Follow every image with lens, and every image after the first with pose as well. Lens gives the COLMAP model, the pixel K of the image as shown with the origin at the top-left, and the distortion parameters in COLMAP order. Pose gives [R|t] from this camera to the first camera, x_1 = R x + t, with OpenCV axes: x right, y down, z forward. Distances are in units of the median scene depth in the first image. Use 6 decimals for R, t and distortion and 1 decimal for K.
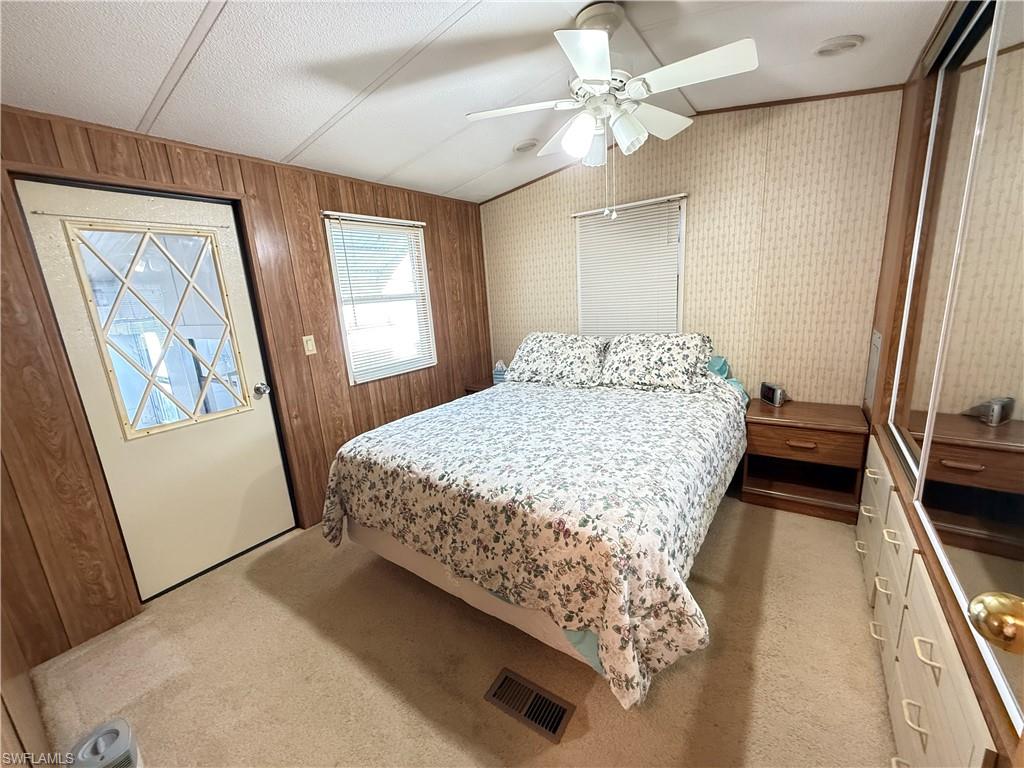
lens RADIAL K [[407.6, 0, 509.8], [0, 407.6, 386.3], [0, 0, 1]] dist [-0.000147, -0.000419]
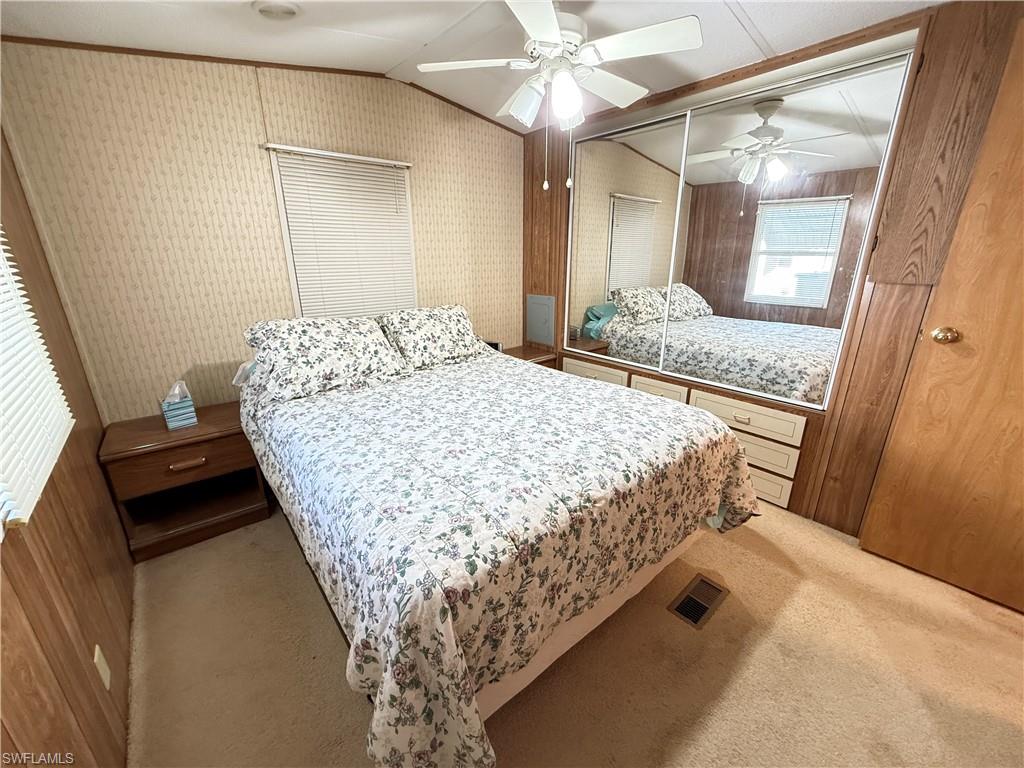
lens RADIAL K [[407.6, 0, 513.6], [0, 407.6, 381.6], [0, 0, 1]] dist [-0.000147, -0.000419]
pose [[0.249034, -0.228288, 0.941205, -0.607330], [0.202558, 0.962607, 0.179884, -0.101824], [-0.947076, 0.145852, 0.285964, 0.604674]]
